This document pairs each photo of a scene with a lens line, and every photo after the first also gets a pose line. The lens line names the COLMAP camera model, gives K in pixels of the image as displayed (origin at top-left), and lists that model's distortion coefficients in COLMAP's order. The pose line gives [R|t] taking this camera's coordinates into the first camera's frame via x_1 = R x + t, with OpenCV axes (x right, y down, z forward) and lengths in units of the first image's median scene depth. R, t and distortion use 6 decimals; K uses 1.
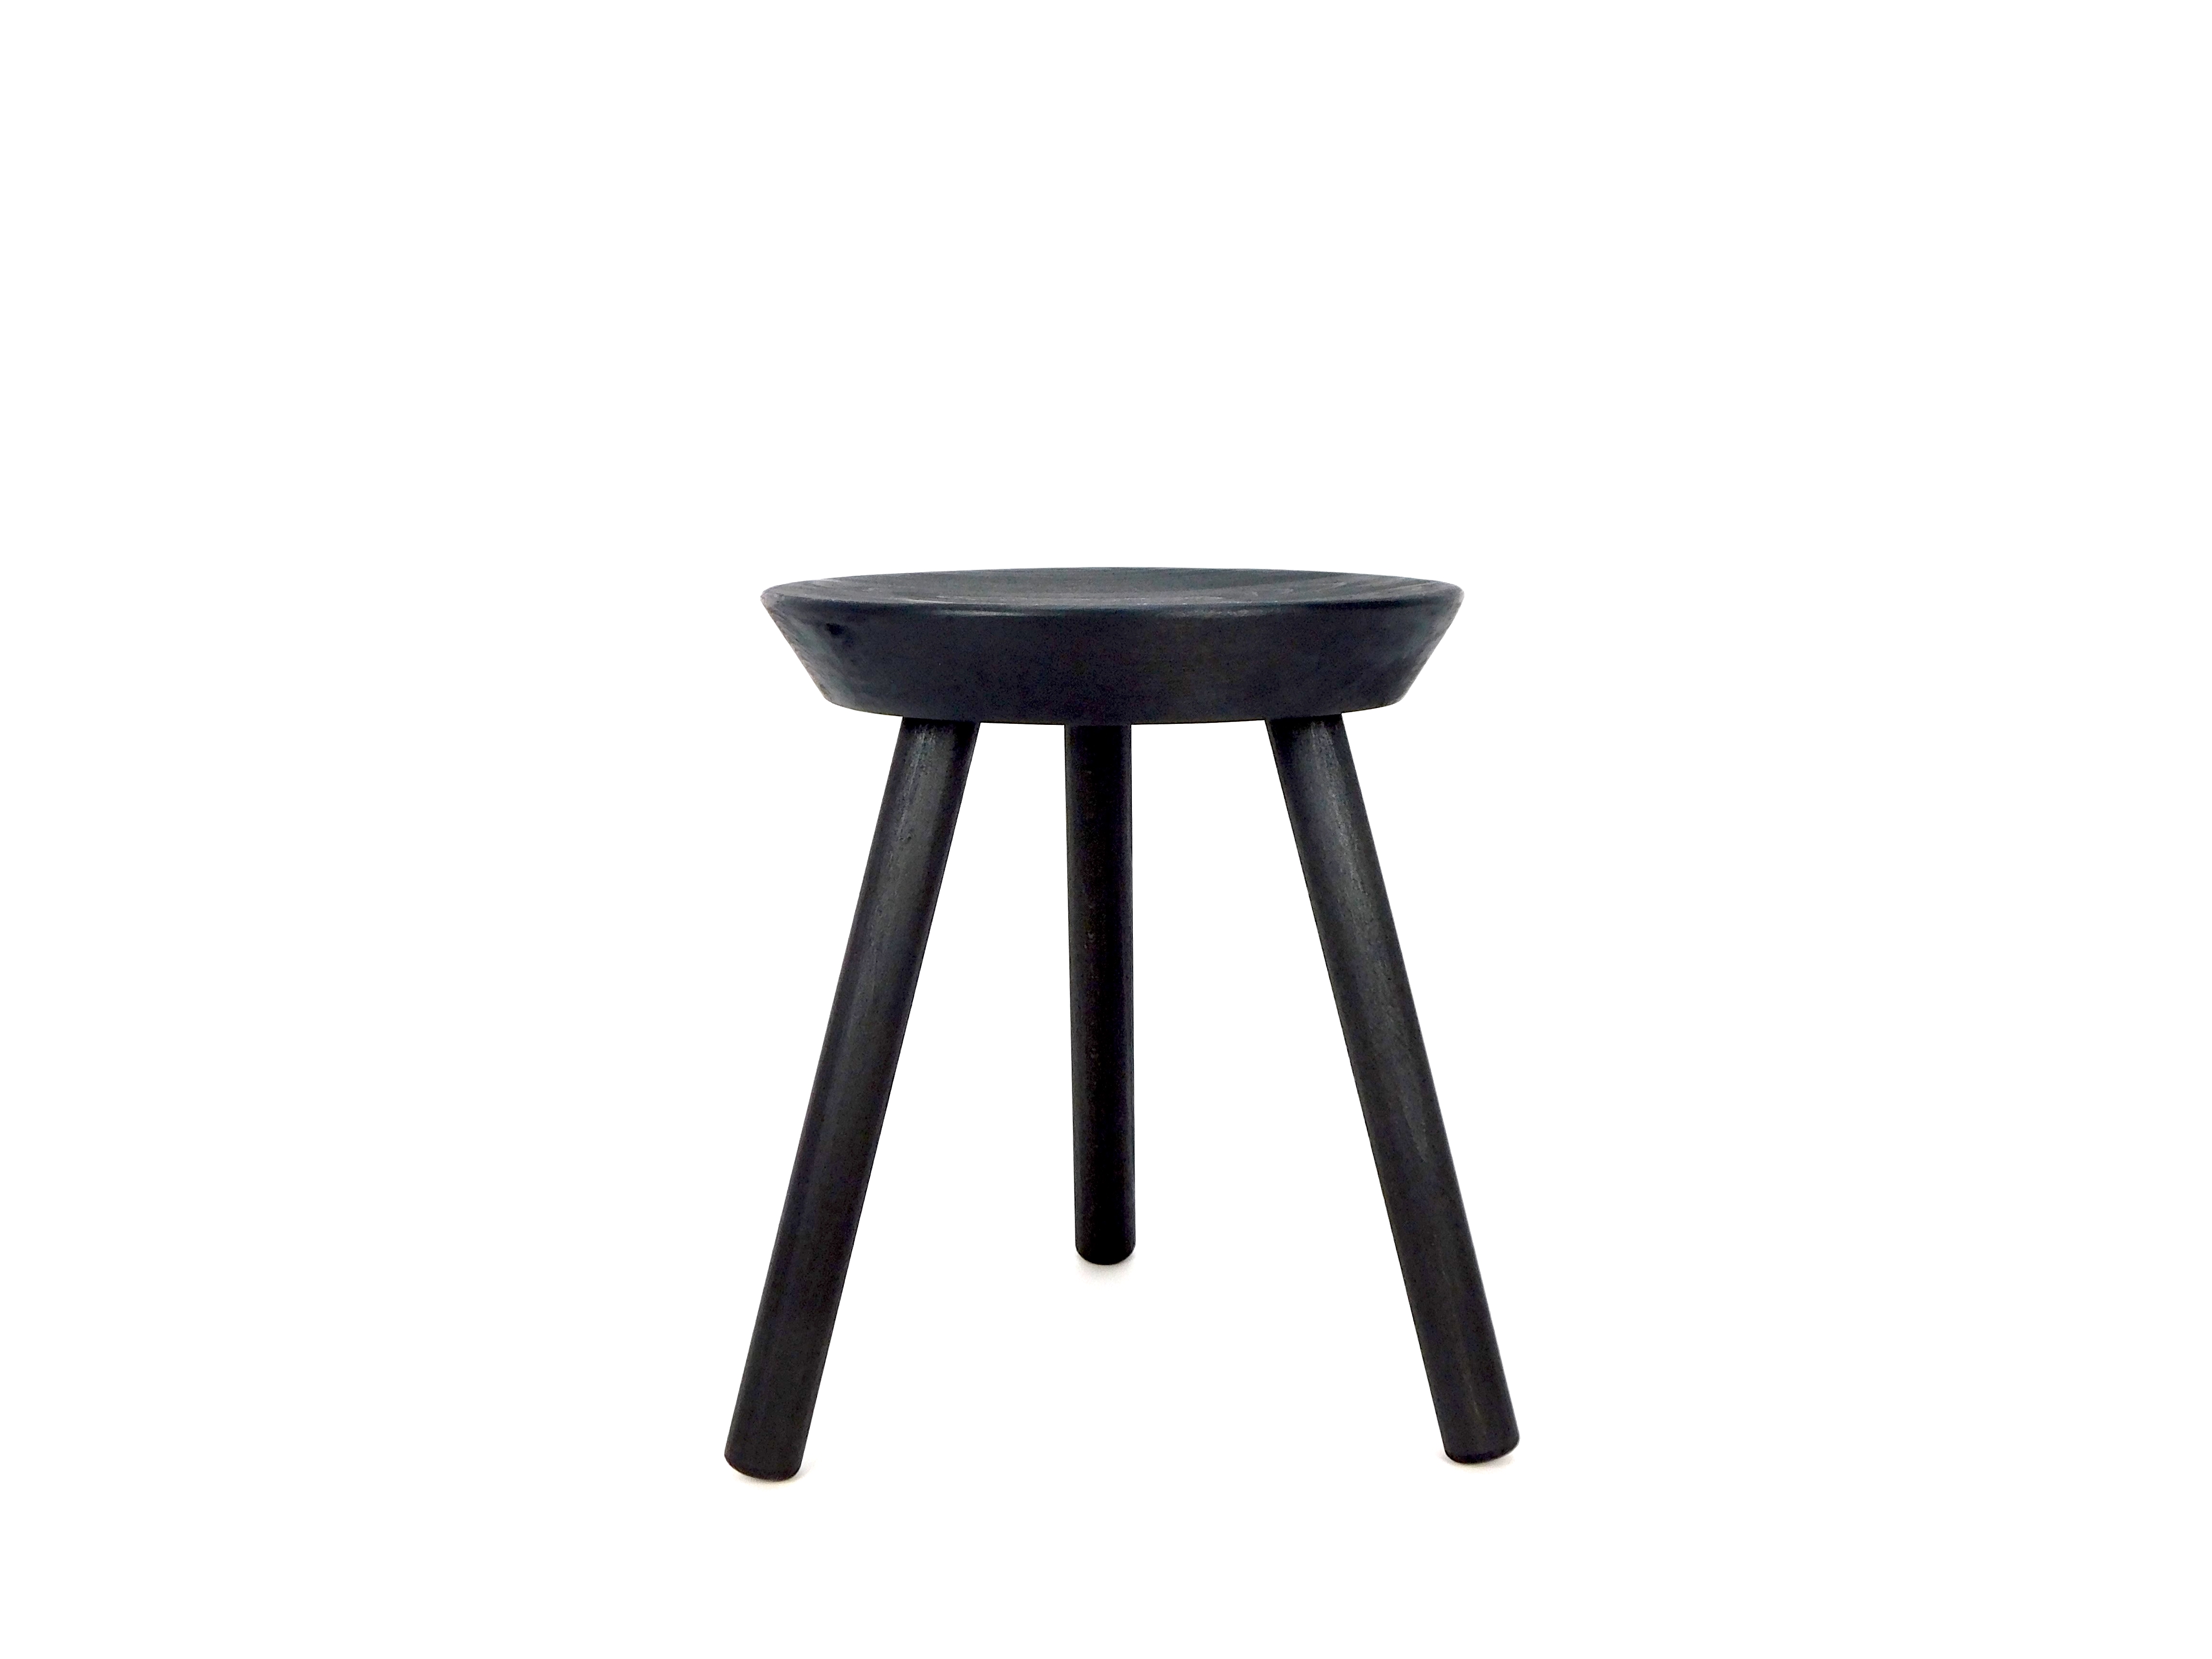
lens RADIAL K [[2287.1, 0, 1106.0], [0, 2287.1, 829.5], [0, 0, 1]] dist [0.003607, 0.000415]
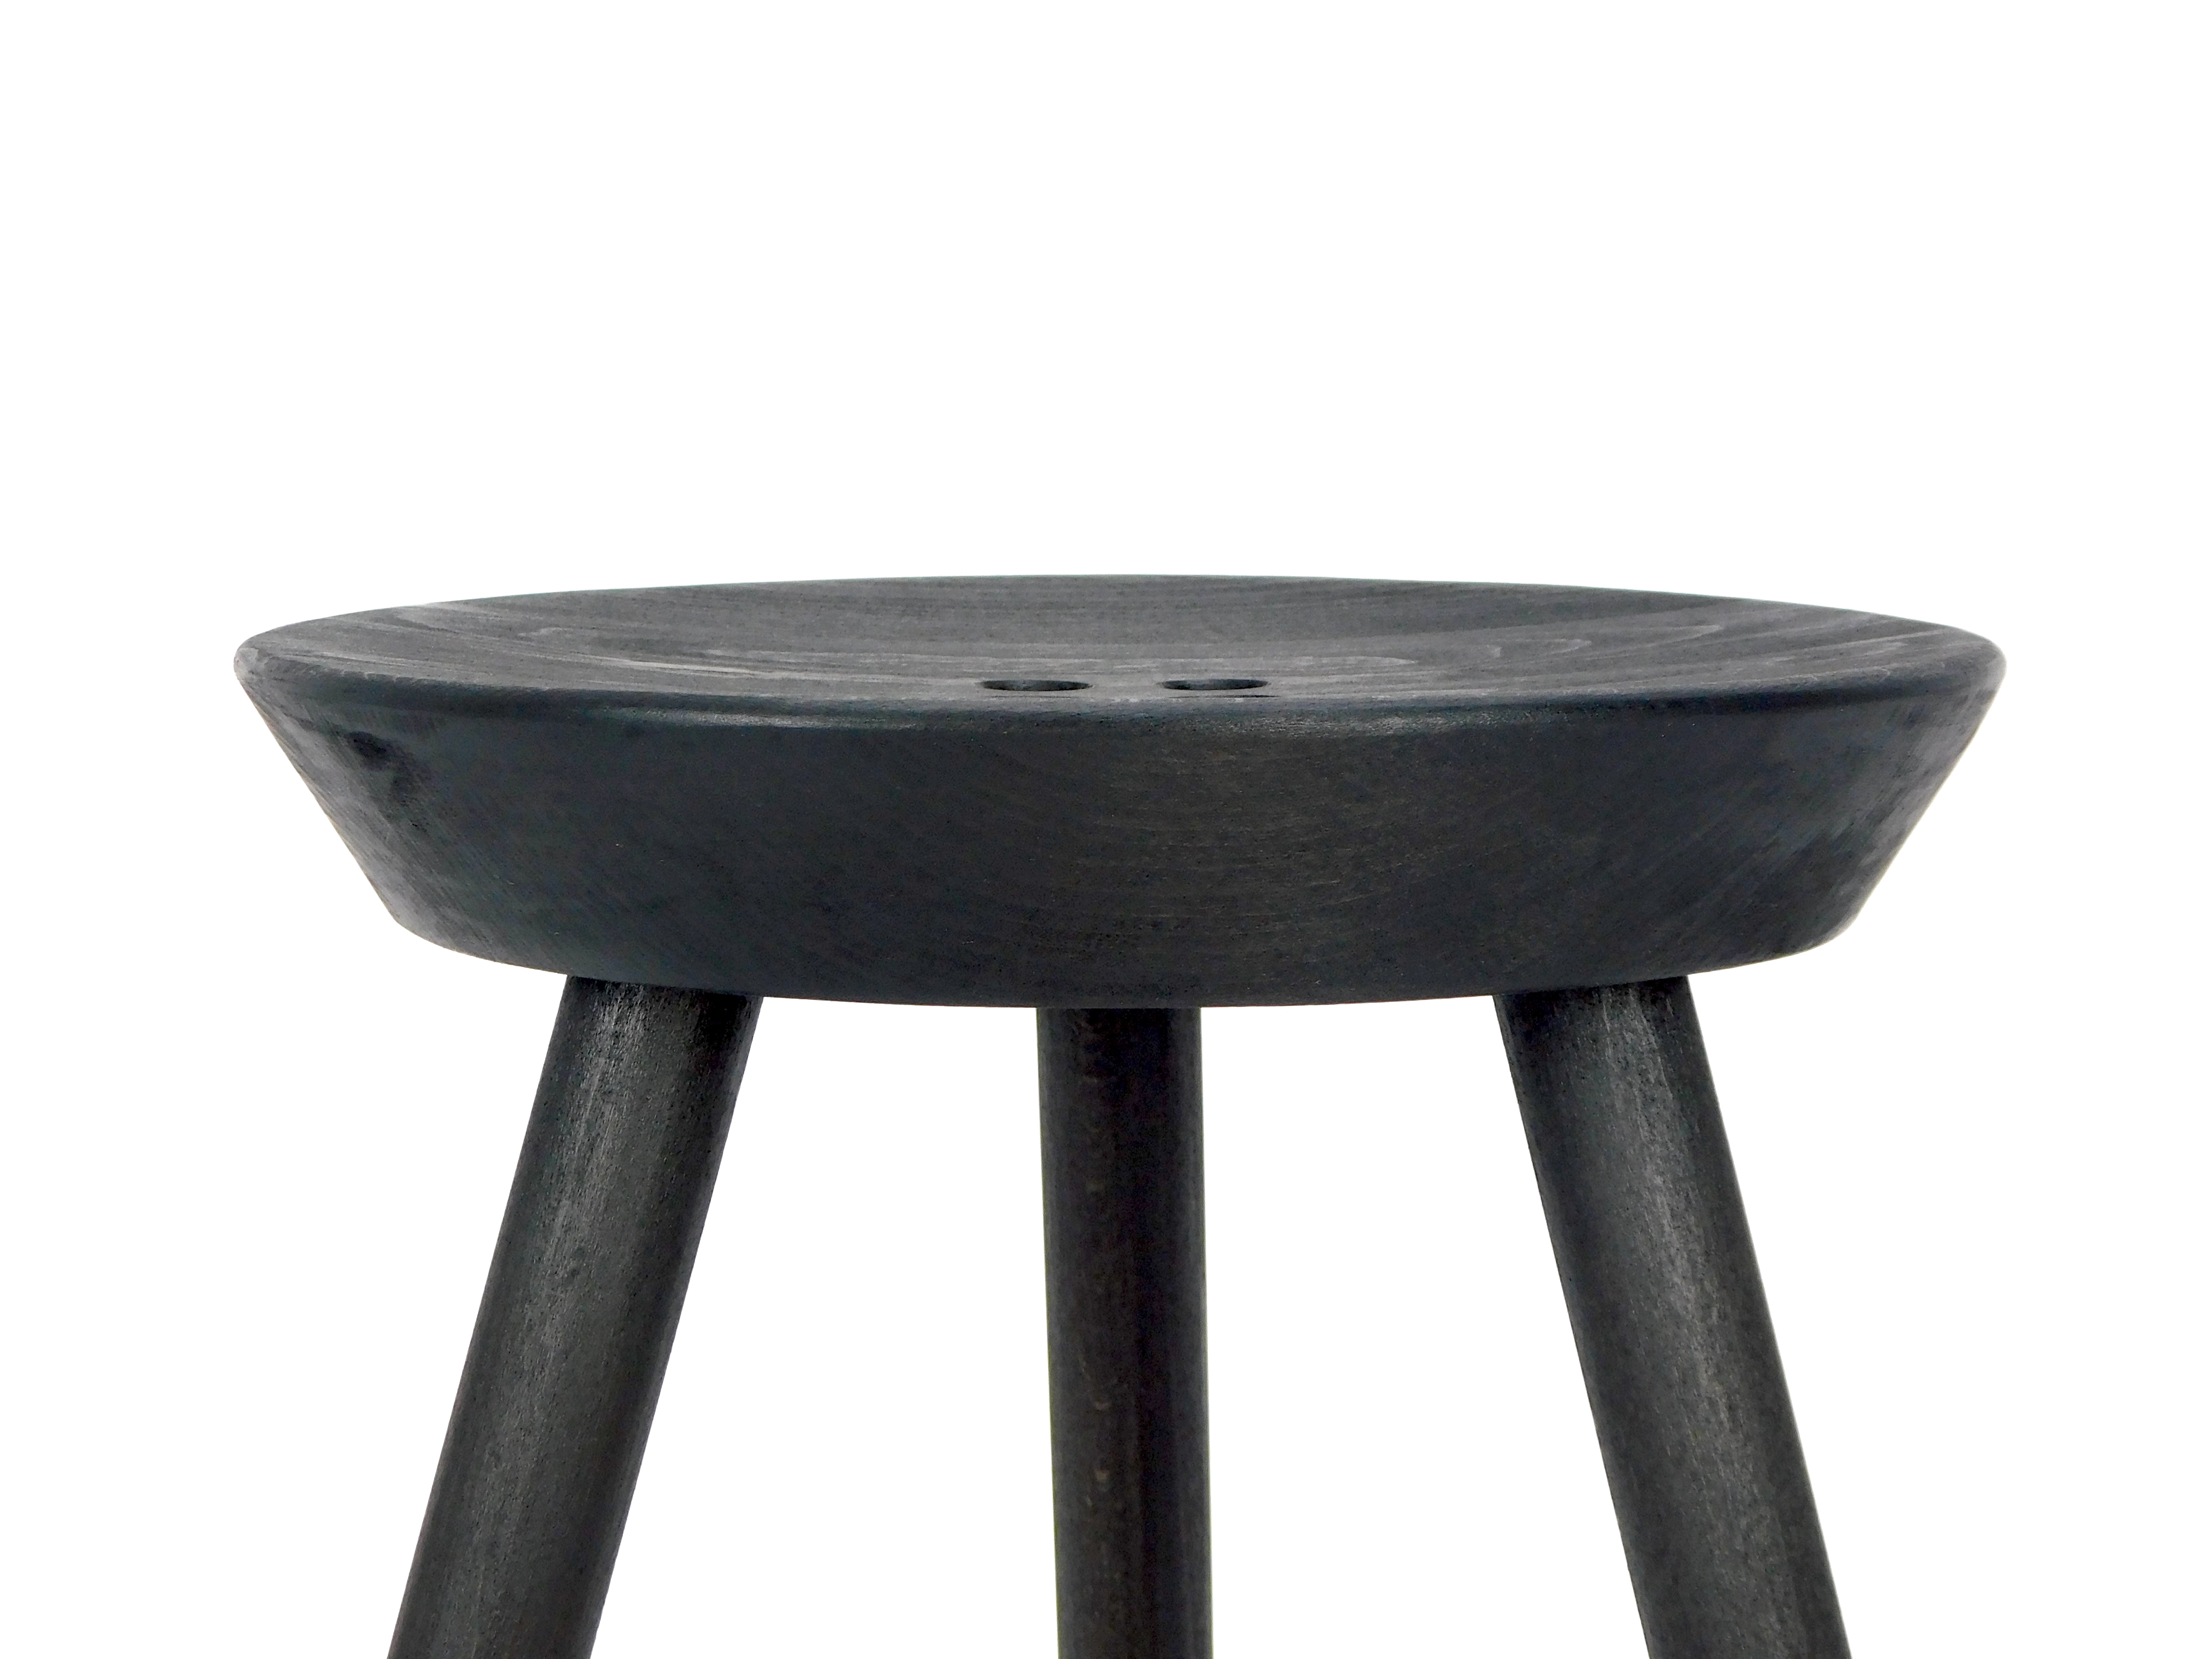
lens RADIAL K [[4672.6, 0, 1106.0], [0, 4672.6, 829.5], [0, 0, 1]] dist [-0.037273, -0.110574]
pose [[0.997641, 0.012755, -0.067447, 0.058496], [-0.015875, 0.998818, -0.045935, -0.036593], [0.066781, 0.046897, 0.996665, 0.198713]]
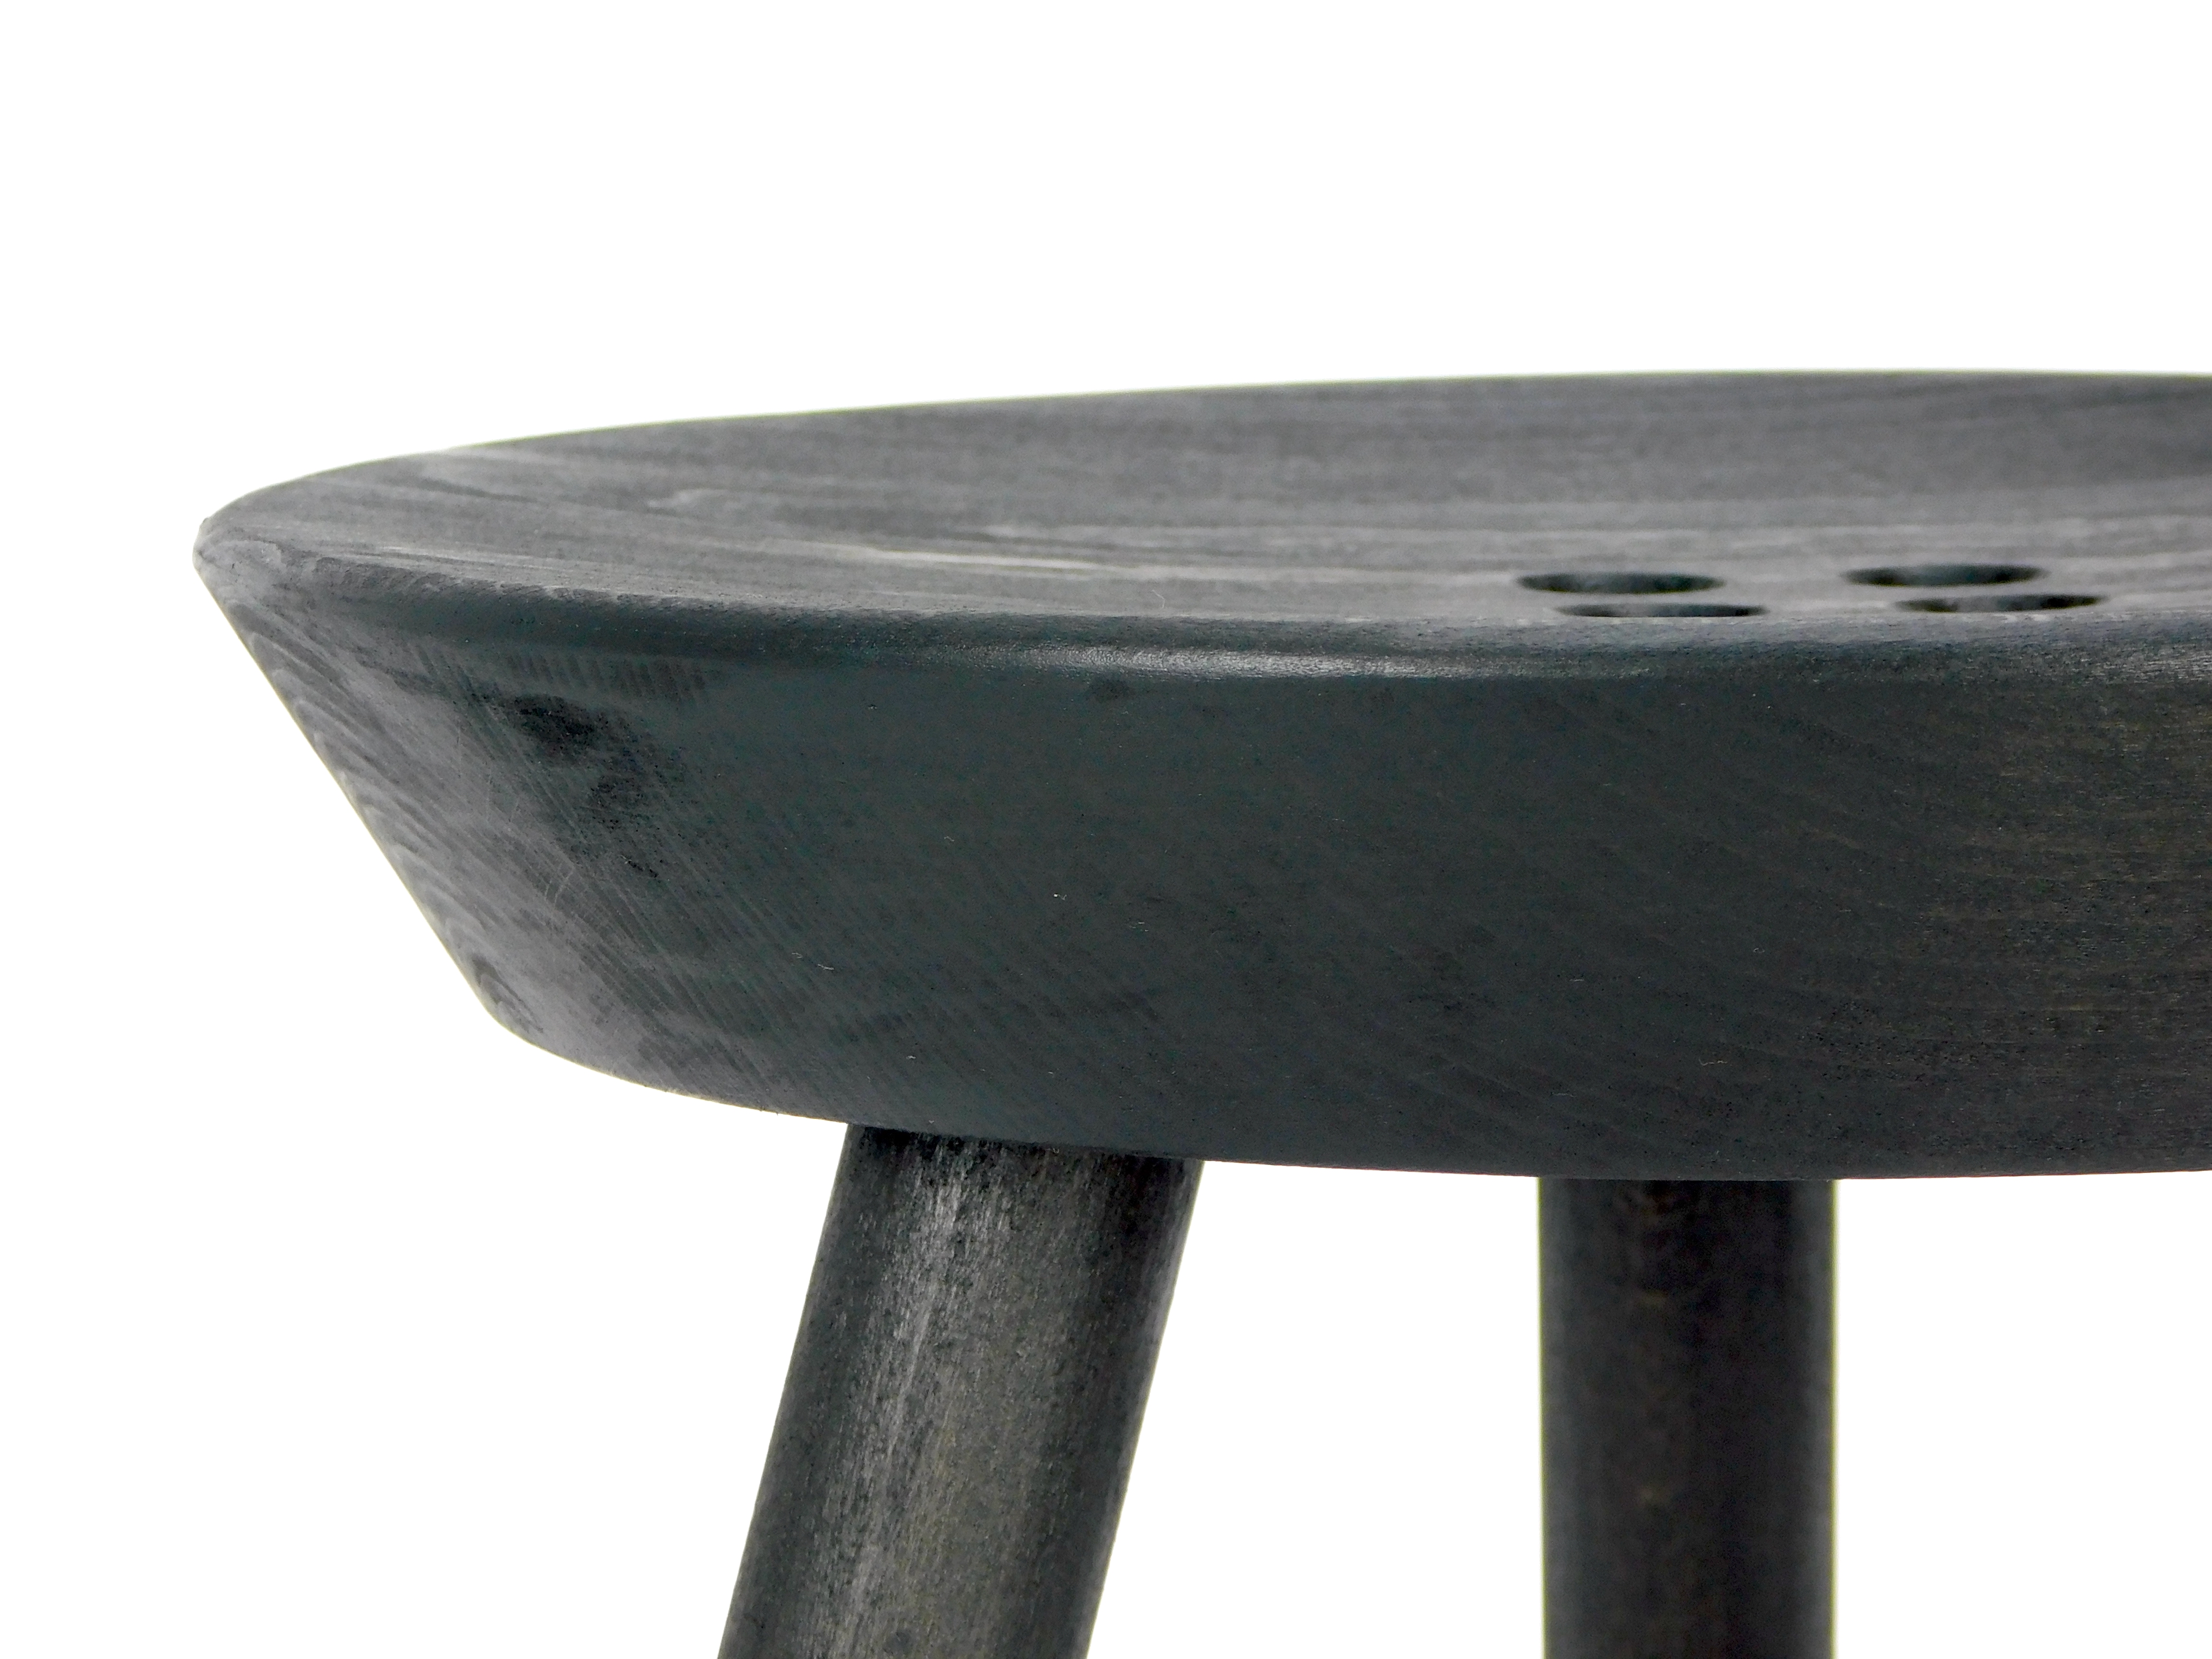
lens RADIAL K [[8656.4, 0, 1106.0], [0, 8656.4, 829.5], [0, 0, 1]] dist [0.419229, -2.431884]
pose [[0.999516, -0.004545, -0.030762, -0.039841], [0.003226, 0.999079, -0.042794, -0.040443], [0.030928, 0.042674, 0.998610, 0.180362]]
